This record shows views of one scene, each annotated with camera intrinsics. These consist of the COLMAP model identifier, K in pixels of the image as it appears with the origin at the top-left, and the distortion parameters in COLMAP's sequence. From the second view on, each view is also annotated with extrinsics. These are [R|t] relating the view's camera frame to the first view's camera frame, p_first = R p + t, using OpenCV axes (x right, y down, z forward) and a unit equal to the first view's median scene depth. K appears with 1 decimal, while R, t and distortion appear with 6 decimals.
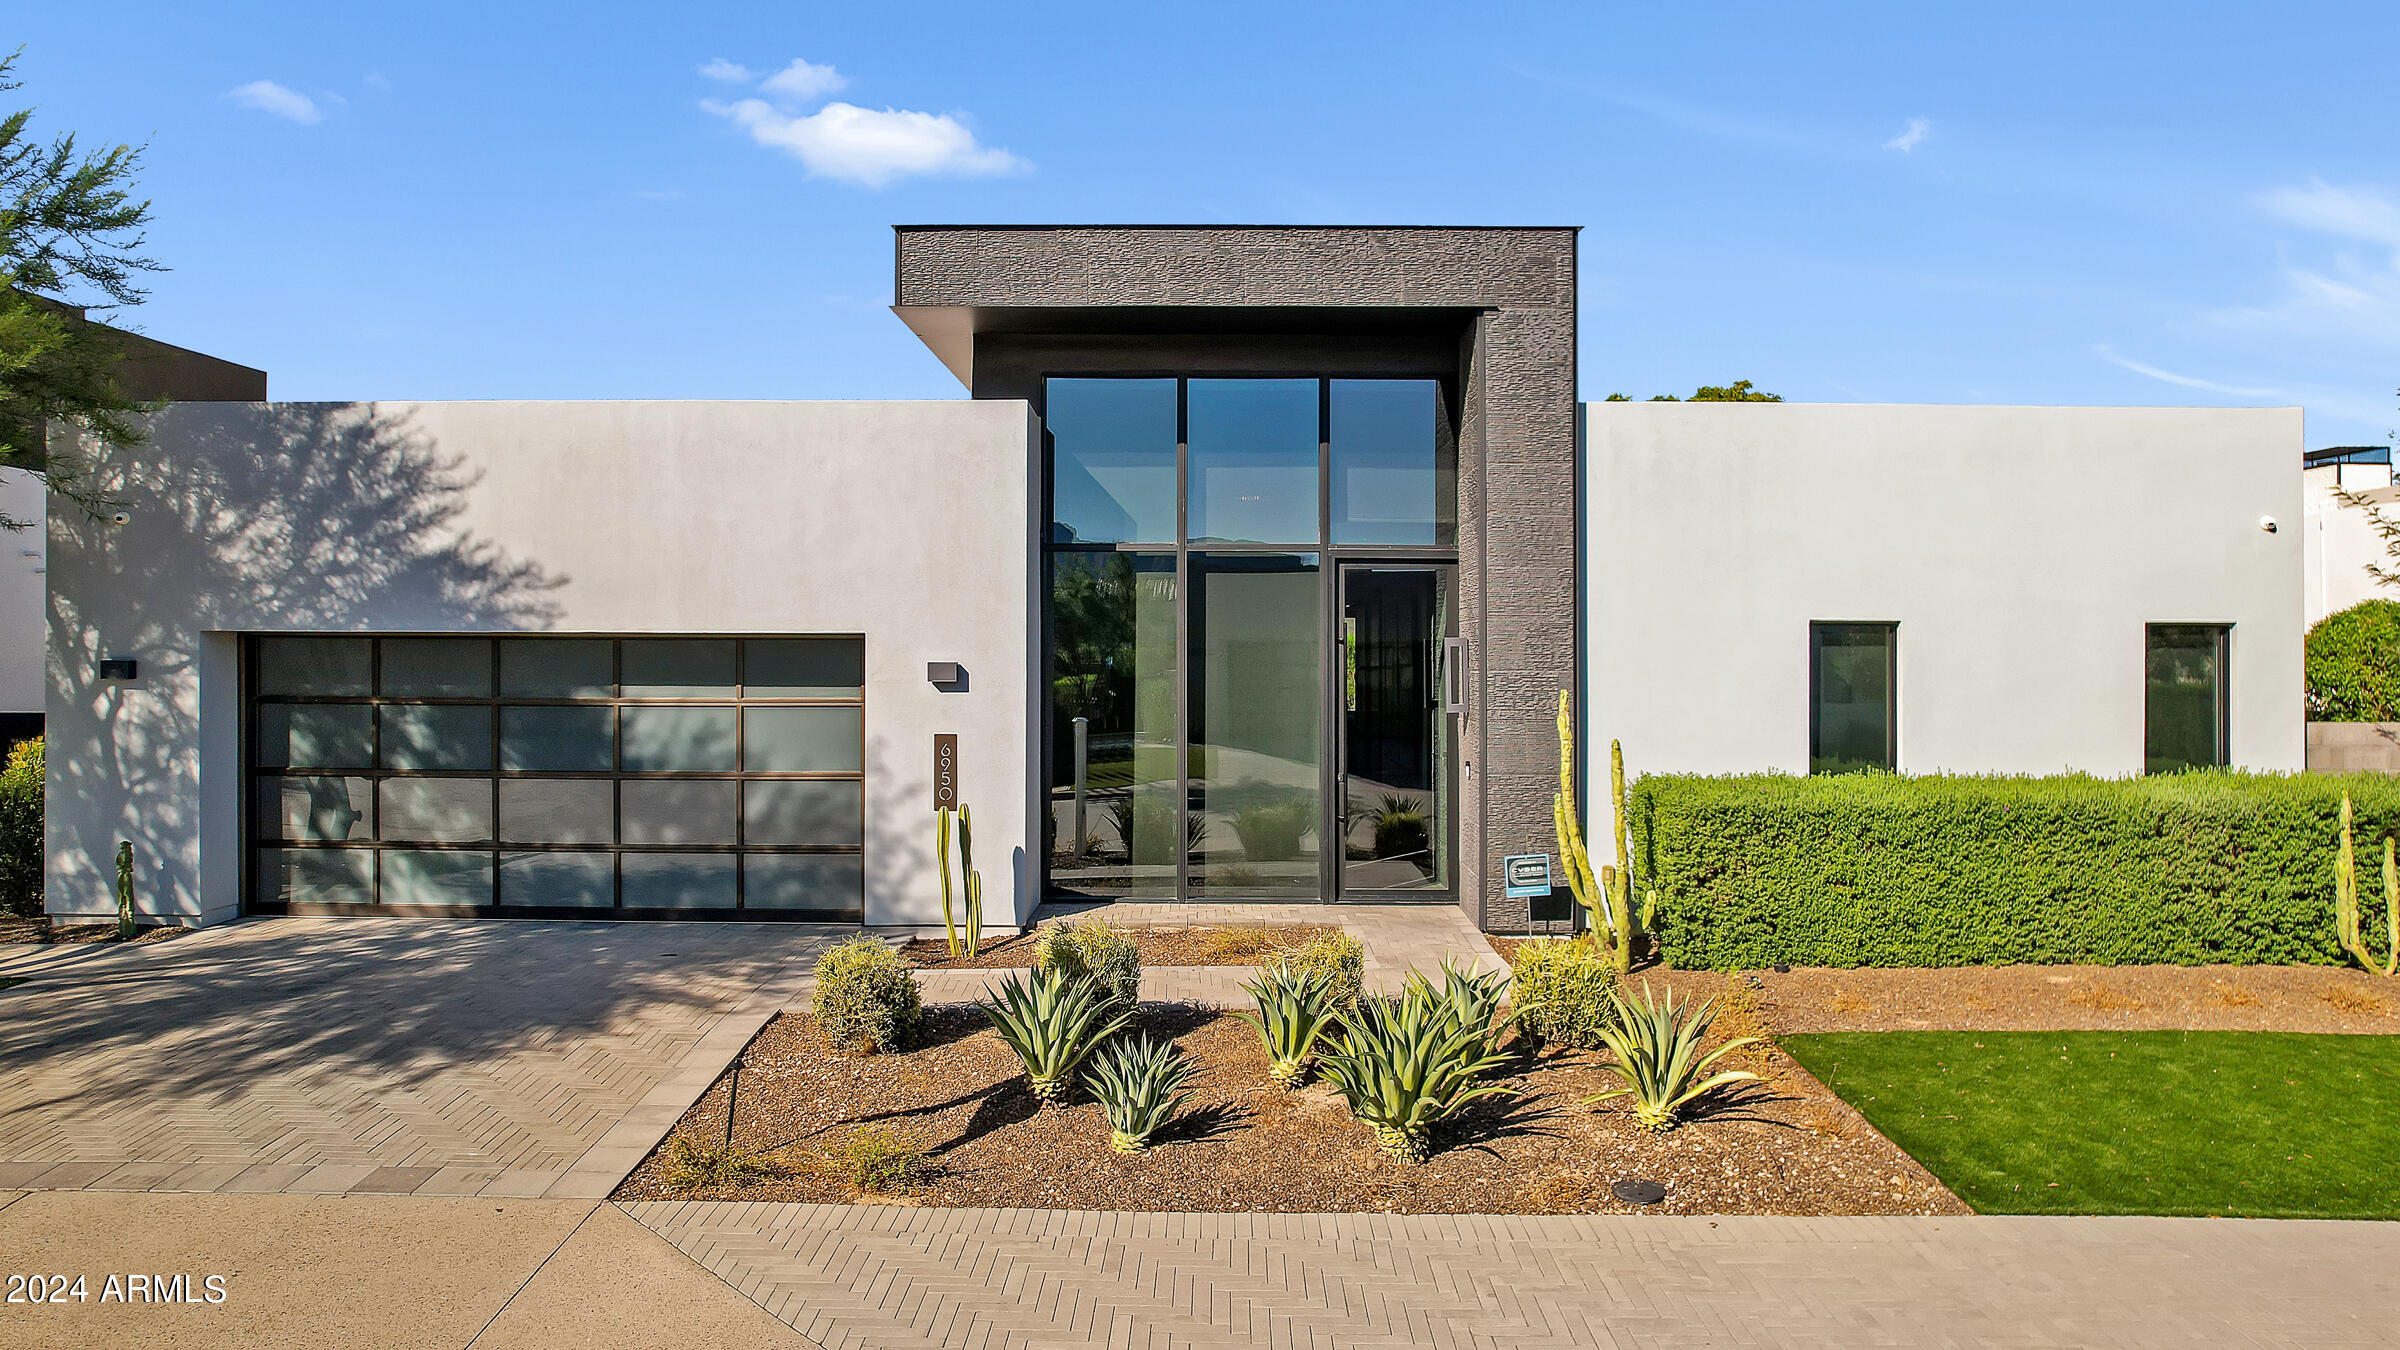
lens RADIAL K [[1615.2, 0, 1217.2], [0, 1615.2, 635.6], [0, 0, 1]] dist [-0.072736, 0.062429]
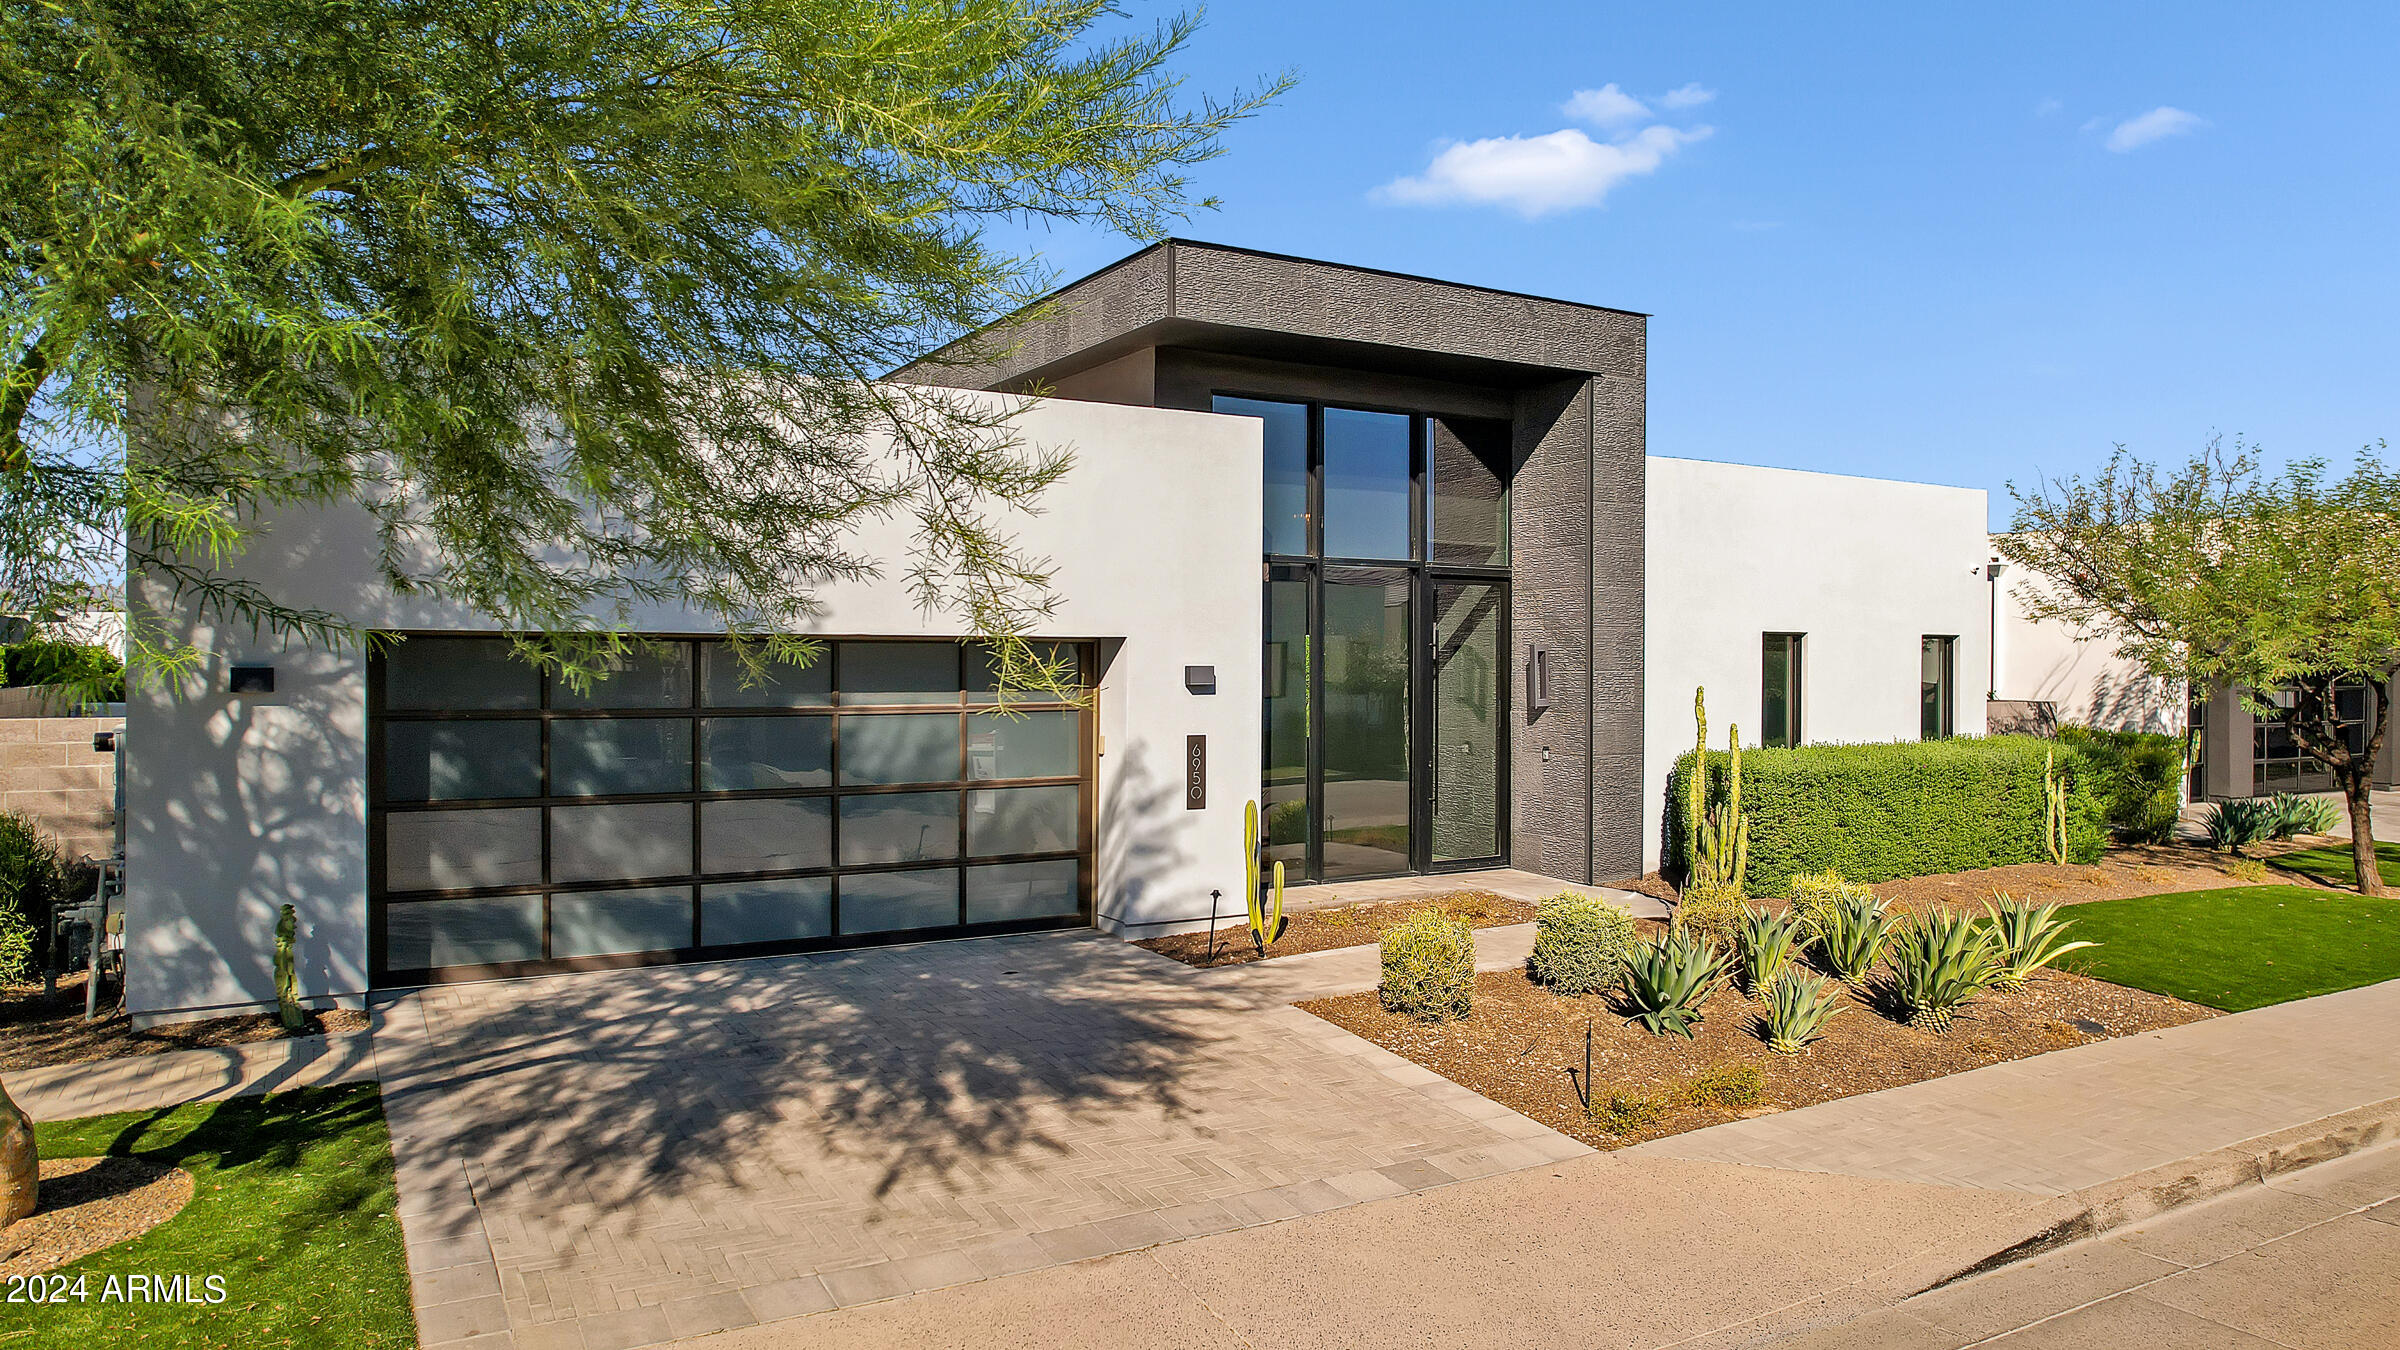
lens RADIAL K [[1568.7, 0, 1229.6], [0, 1568.7, 672.5], [0, 0, 1]] dist [-0.057099, 0.001134]
pose [[0.852764, -0.005125, 0.522271, -0.675274], [-0.002523, 0.999900, 0.013931, 0.006920], [-0.522290, -0.013197, 0.852666, 0.129473]]
